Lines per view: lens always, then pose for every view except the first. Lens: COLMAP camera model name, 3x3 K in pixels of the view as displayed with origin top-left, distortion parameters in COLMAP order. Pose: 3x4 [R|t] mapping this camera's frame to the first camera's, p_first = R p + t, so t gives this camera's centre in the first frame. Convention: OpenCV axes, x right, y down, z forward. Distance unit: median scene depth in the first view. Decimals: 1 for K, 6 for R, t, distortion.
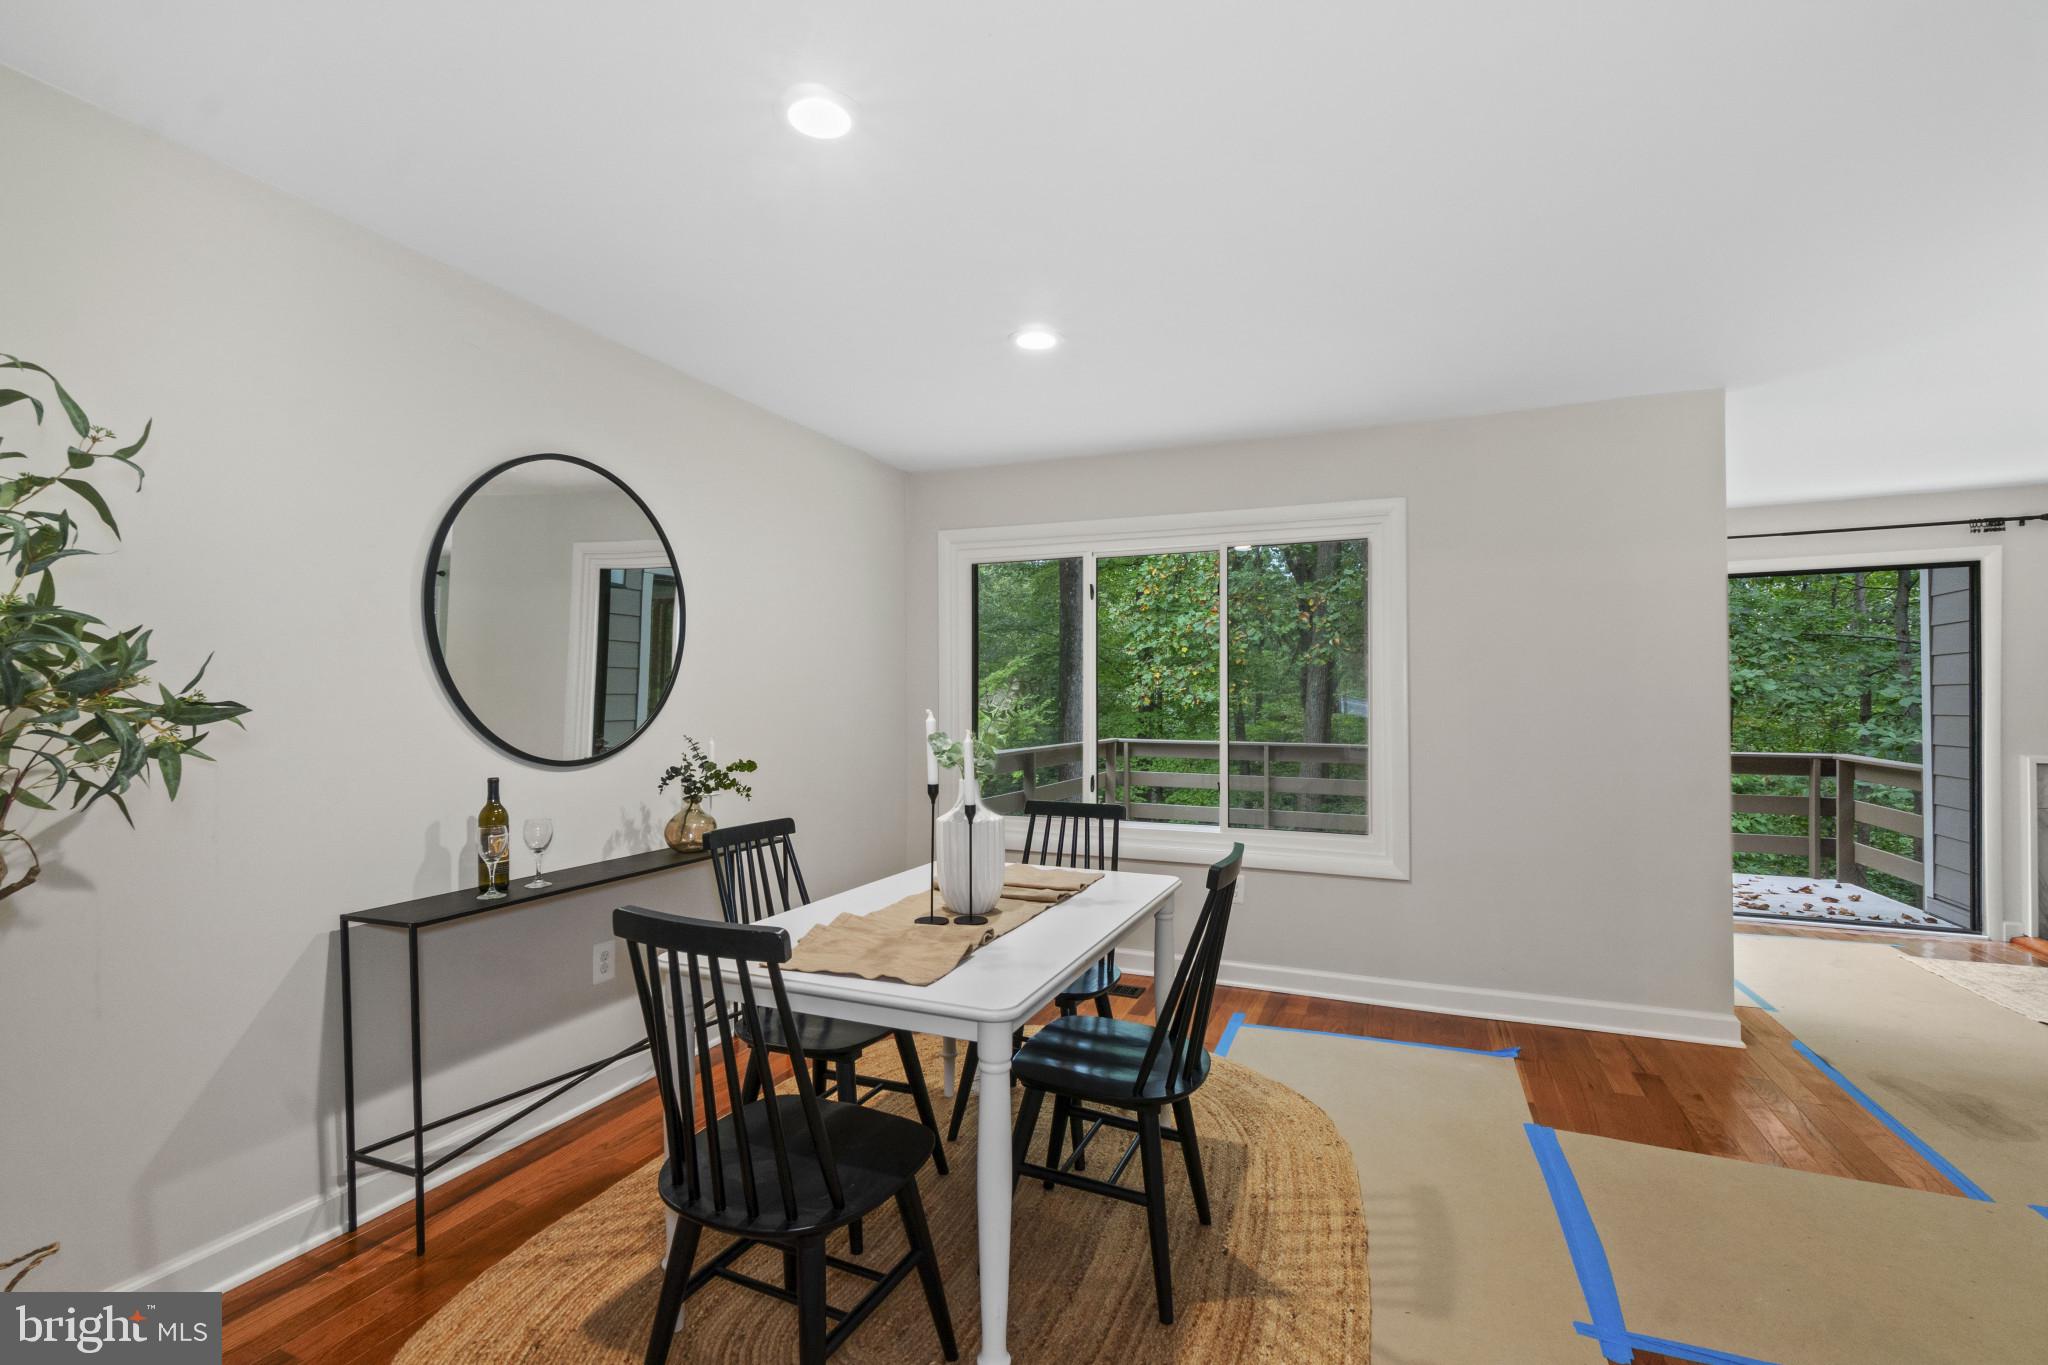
lens RADIAL K [[885.0, 0, 1021.6], [0, 885.0, 698.8], [0, 0, 1]] dist [0.000498, 0.000043]
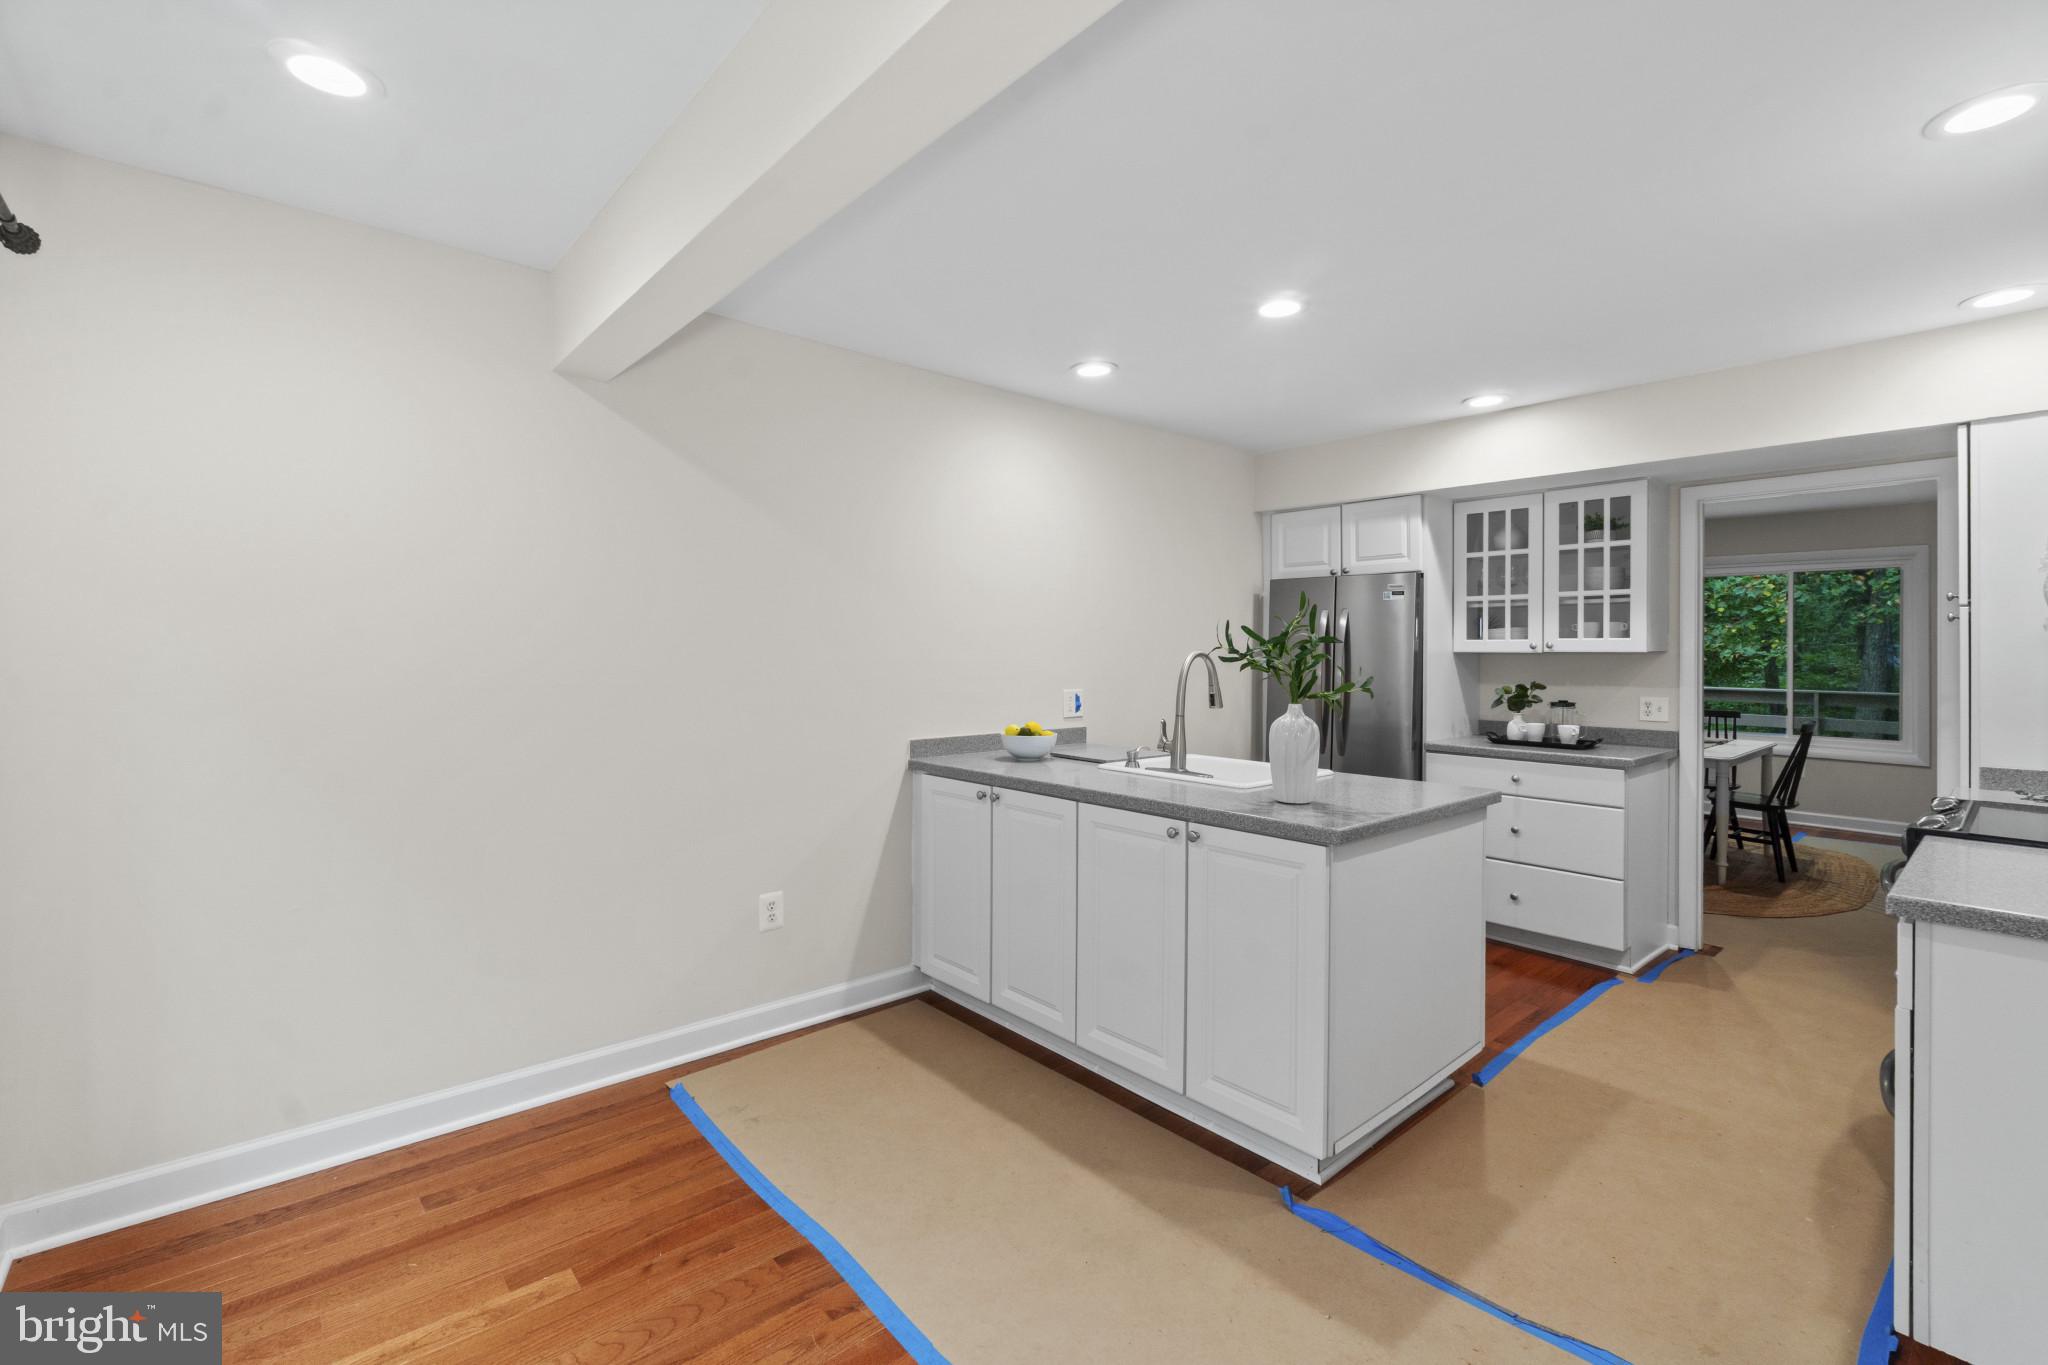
lens RADIAL K [[885.0, 0, 1025.8], [0, 885.0, 653.7], [0, 0, 1]] dist [0.000498, 0.000043]
pose [[0.900344, 0.004409, -0.435157, -0.138341], [-0.000010, 0.999949, 0.010111, -0.011522], [0.435179, -0.009099, 0.900298, -0.457392]]
